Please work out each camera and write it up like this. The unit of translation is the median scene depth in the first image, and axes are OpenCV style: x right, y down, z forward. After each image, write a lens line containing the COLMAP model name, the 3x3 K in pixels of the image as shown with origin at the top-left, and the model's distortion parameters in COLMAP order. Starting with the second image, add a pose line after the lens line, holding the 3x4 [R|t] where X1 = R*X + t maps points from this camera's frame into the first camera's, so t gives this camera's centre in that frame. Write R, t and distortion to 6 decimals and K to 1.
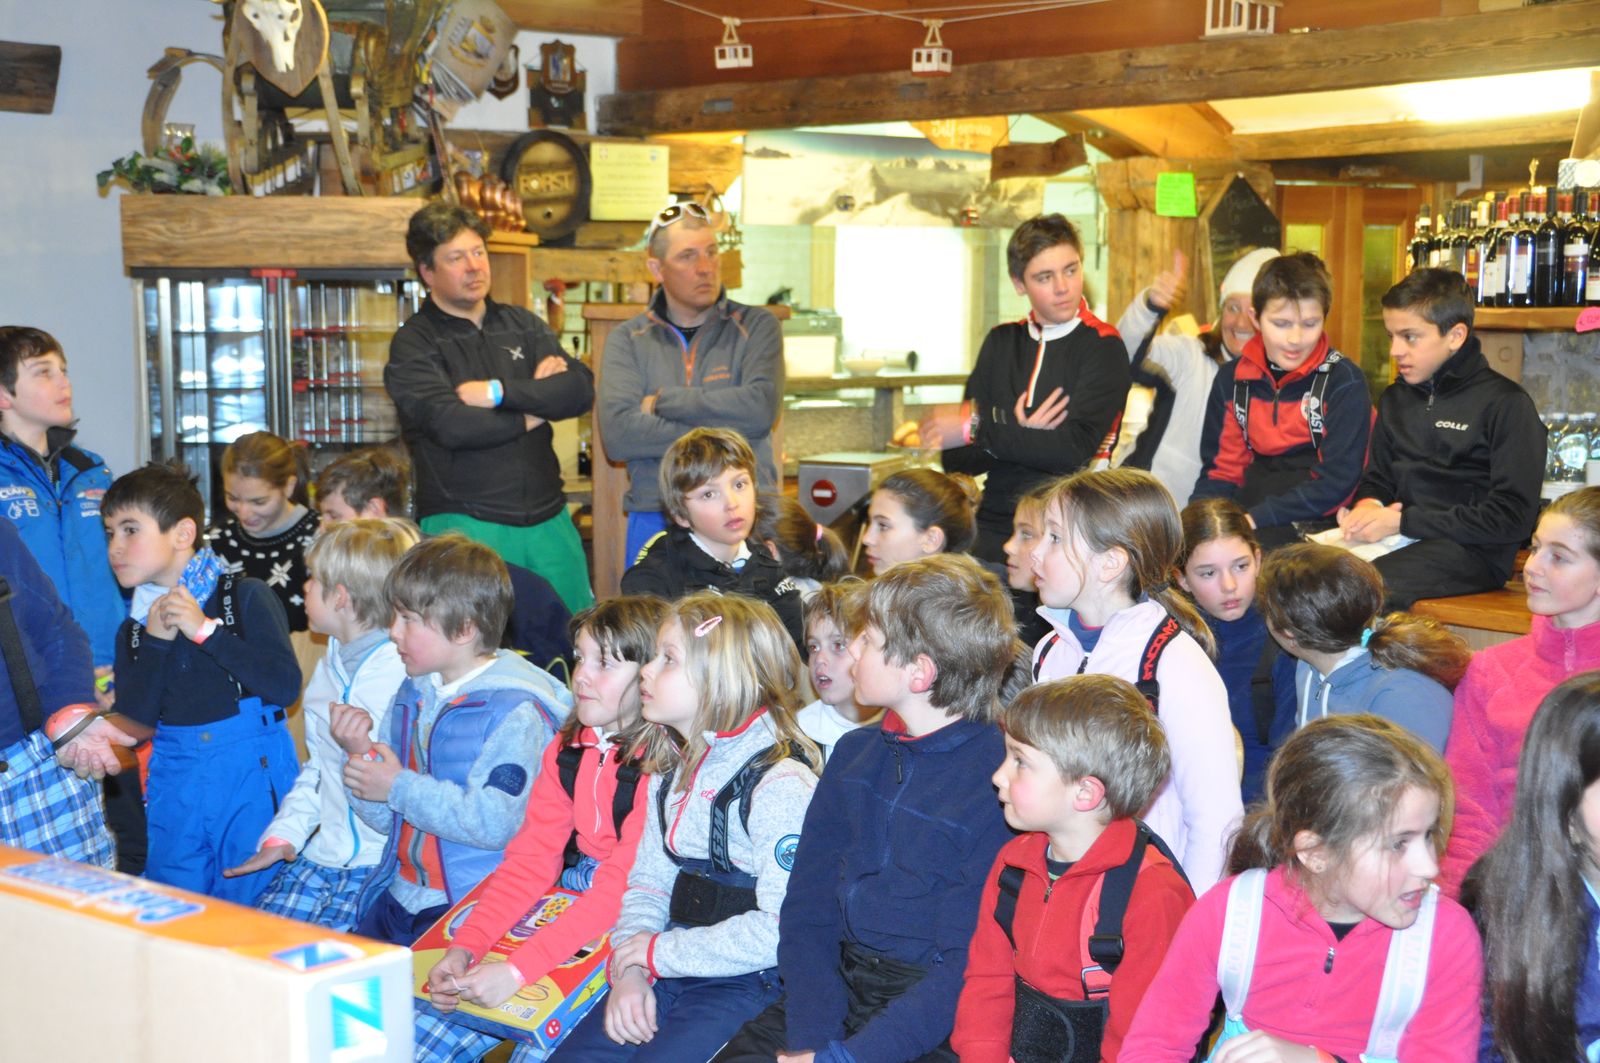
lens RADIAL K [[2610.6, 0, 800.0], [0, 2610.6, 531.5], [0, 0, 1]] dist [0.229819, 0.801237]
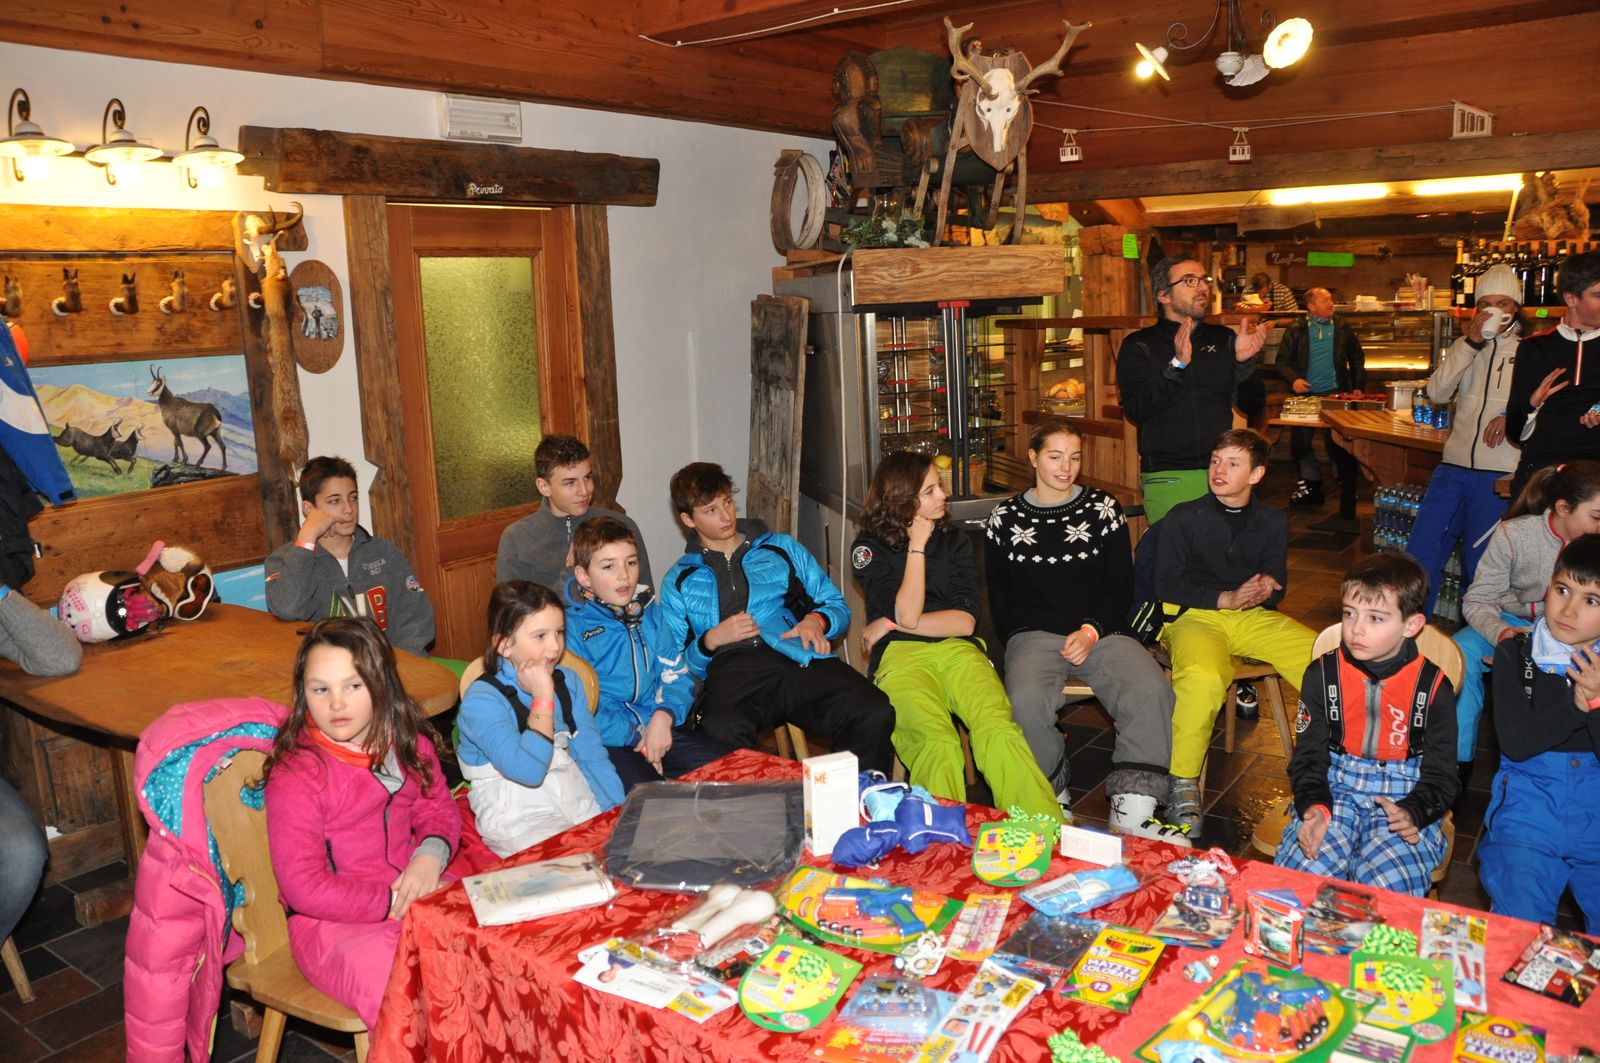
lens RADIAL K [[1255.5, 0, 799.3], [0, 1255.5, 537.2], [0, 0, 1]] dist [-0.161996, 0.124091]
pose [[0.977711, -0.078720, 0.194639, -0.386665], [0.061189, 0.993642, 0.094507, -0.041685], [-0.200841, -0.080491, 0.976312, 0.363490]]
